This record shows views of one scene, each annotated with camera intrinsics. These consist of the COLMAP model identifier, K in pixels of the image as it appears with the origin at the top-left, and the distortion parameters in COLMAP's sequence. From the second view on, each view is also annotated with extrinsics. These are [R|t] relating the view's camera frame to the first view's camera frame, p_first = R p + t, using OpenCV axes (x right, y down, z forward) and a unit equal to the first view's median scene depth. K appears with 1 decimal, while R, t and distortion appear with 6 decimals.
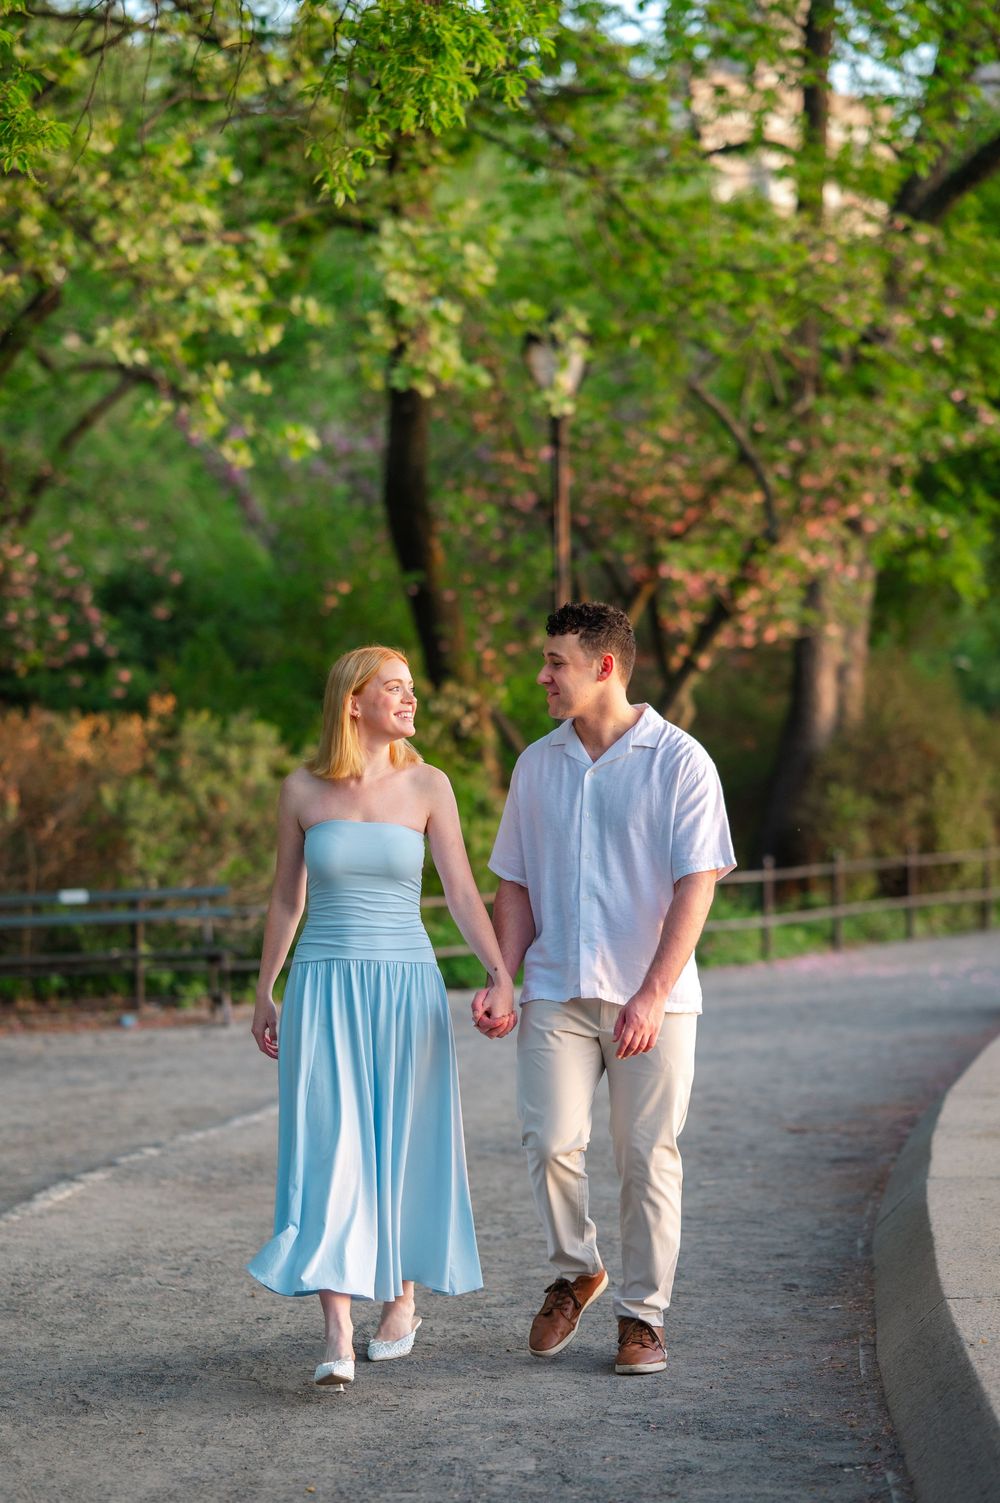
lens RADIAL K [[6427.8, 0, 500.0], [0, 6427.8, 751.5], [0, 0, 1]] dist [0.118868, 3.218485]
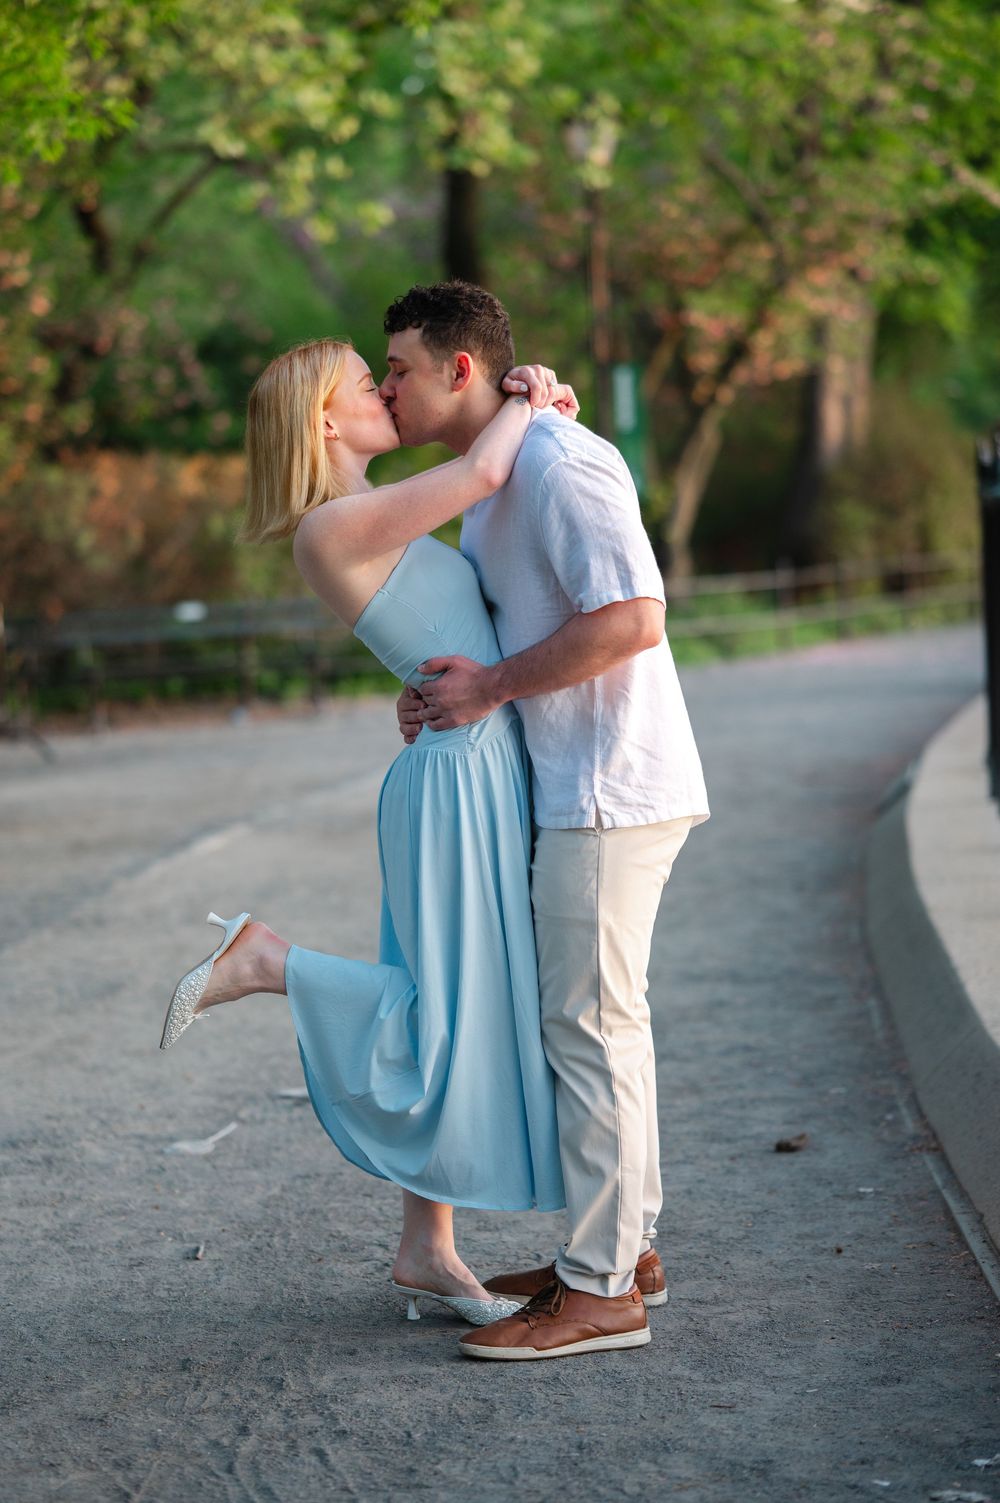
lens RADIAL K [[6427.8, 0, 500.0], [0, 6427.8, 751.5], [0, 0, 1]] dist [0.118868, 3.218485]
pose [[0.999624, -0.026808, -0.005757, -0.003668], [0.027022, 0.998799, 0.040872, 0.001619], [0.004654, -0.041012, 0.999148, -0.155748]]
